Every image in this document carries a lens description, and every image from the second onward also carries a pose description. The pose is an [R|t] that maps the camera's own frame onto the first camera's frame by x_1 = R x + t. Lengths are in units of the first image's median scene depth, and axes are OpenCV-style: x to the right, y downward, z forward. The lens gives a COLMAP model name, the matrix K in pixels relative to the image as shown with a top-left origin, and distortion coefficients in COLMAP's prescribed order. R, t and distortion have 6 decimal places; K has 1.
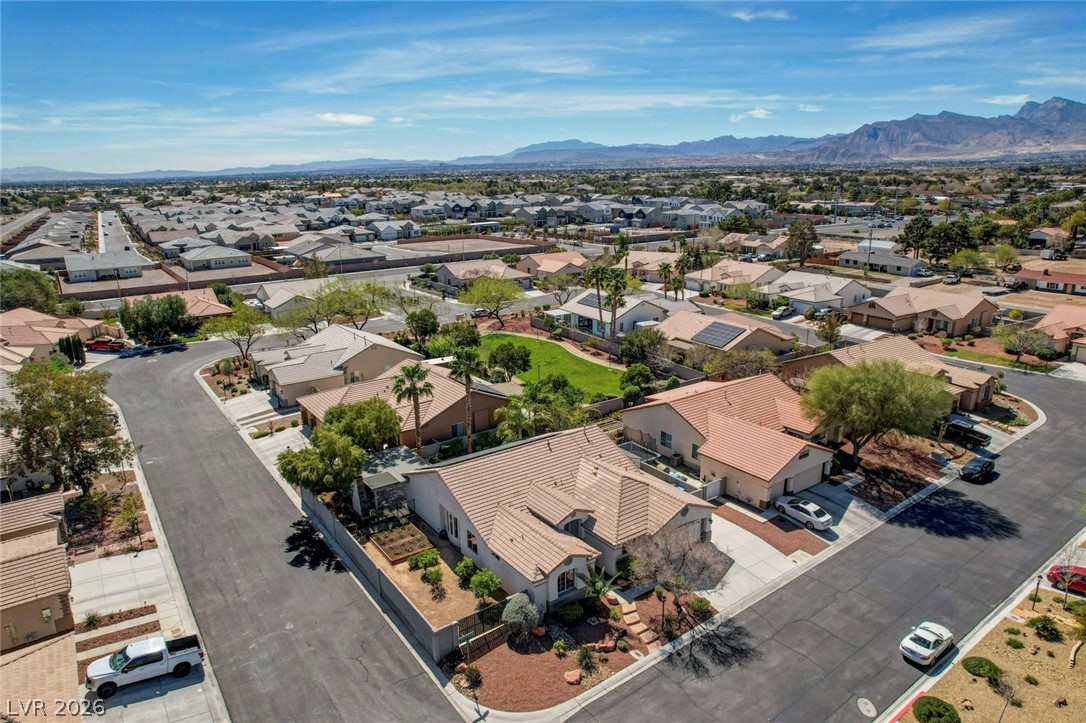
lens RADIAL K [[697.2, 0, 543.2], [0, 697.2, 358.0], [0, 0, 1]] dist [-0.070509, 0.064047]
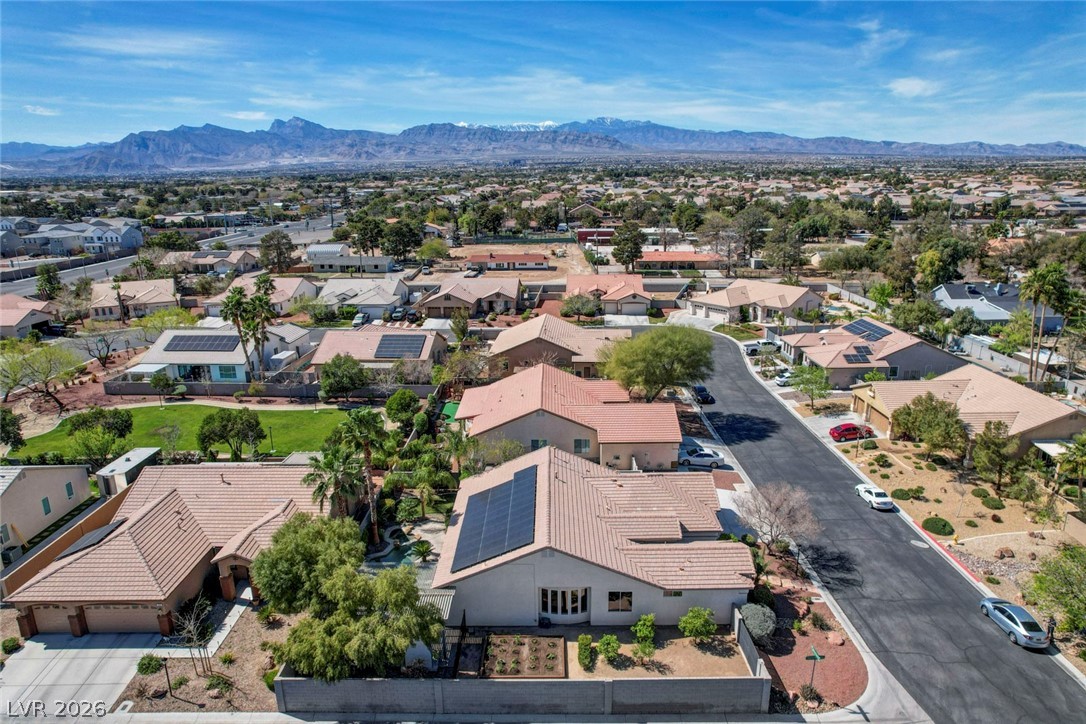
lens RADIAL K [[697.2, 0, 545.0], [0, 697.2, 365.7], [0, 0, 1]] dist [-0.070509, 0.064047]
pose [[0.585127, -0.214862, 0.781960, -0.210291], [0.218179, 0.970417, 0.103385, -0.034728], [-0.781041, 0.110114, 0.614695, 0.142342]]
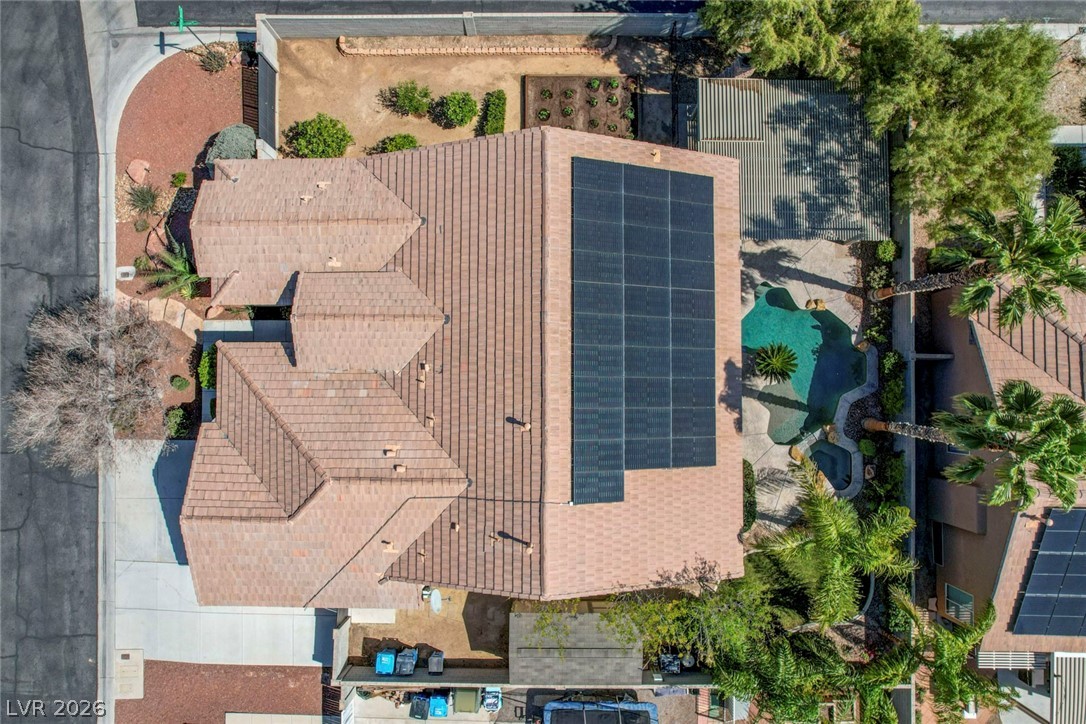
lens RADIAL K [[697.2, 0, 537.5], [0, 697.2, 368.6], [0, 0, 1]] dist [-0.070509, 0.064047]
pose [[-0.581495, 0.813449, -0.012812, -0.005246], [-0.200266, -0.127862, 0.971362, -0.082621], [0.788516, 0.567408, 0.237257, 0.282115]]
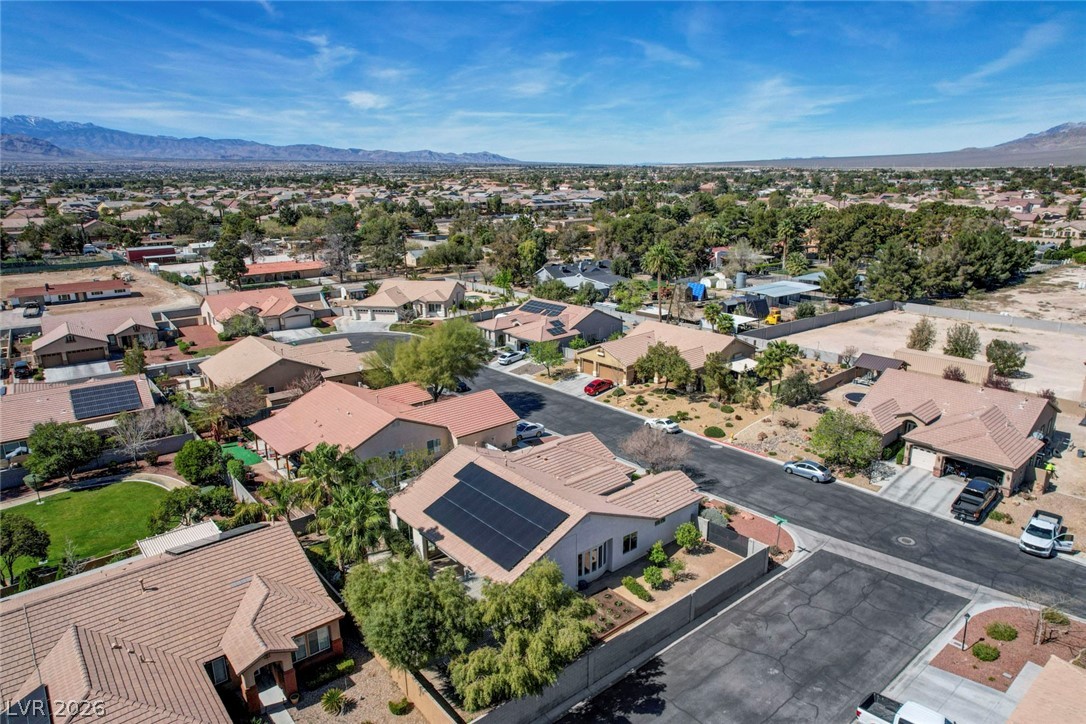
lens RADIAL K [[697.2, 0, 545.1], [0, 697.2, 357.7], [0, 0, 1]] dist [-0.070509, 0.064047]
pose [[-0.078473, -0.246352, 0.965998, -0.274626], [0.274819, 0.926095, 0.258501, -0.075773], [-0.958288, 0.285760, -0.004972, 0.288902]]
